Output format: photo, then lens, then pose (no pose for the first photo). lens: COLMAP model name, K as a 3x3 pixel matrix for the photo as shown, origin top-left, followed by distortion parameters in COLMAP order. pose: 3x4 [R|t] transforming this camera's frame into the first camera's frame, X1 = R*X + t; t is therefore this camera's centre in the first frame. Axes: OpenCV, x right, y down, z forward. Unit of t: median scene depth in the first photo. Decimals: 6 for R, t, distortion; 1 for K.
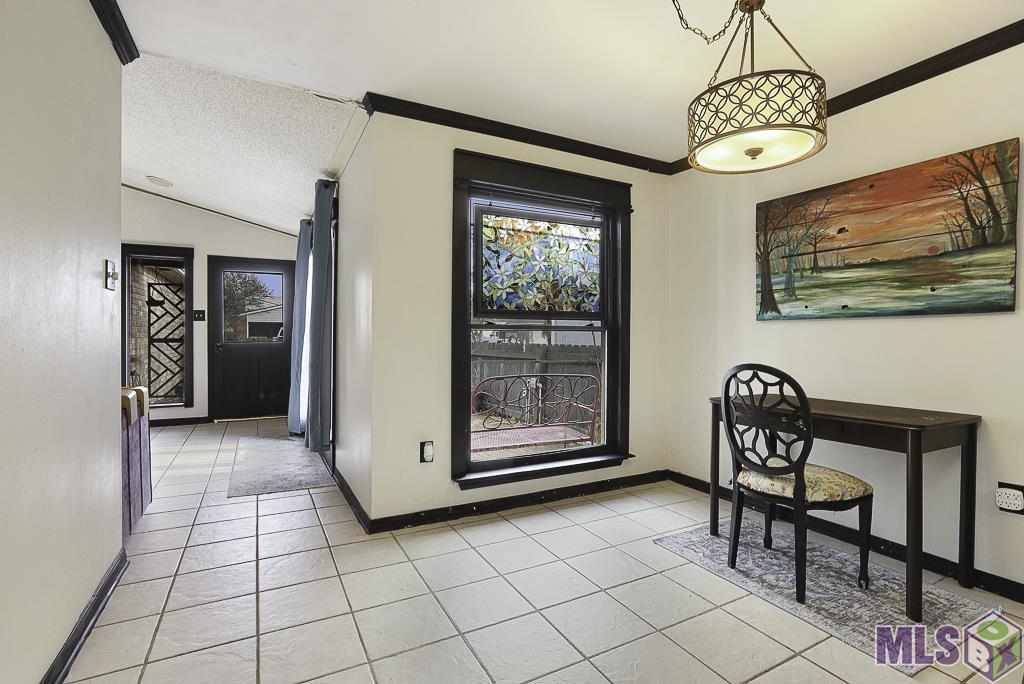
lens RADIAL K [[486.3, 0, 516.0], [0, 486.3, 338.5], [0, 0, 1]] dist [-0.022494, 0.017972]
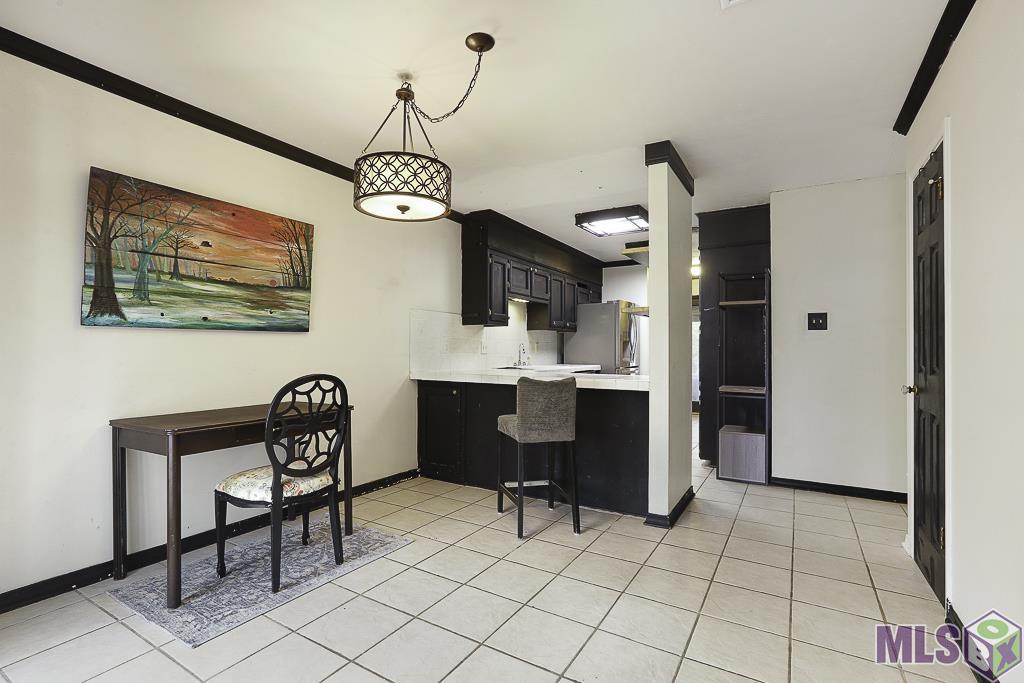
lens RADIAL K [[486.3, 0, 504.7], [0, 486.3, 346.7], [0, 0, 1]] dist [-0.022494, 0.017972]
pose [[-0.499076, -0.002617, 0.866554, -0.552899], [-0.003665, 0.999993, 0.000909, -0.009440], [-0.866551, -0.002723, -0.499082, 1.003089]]
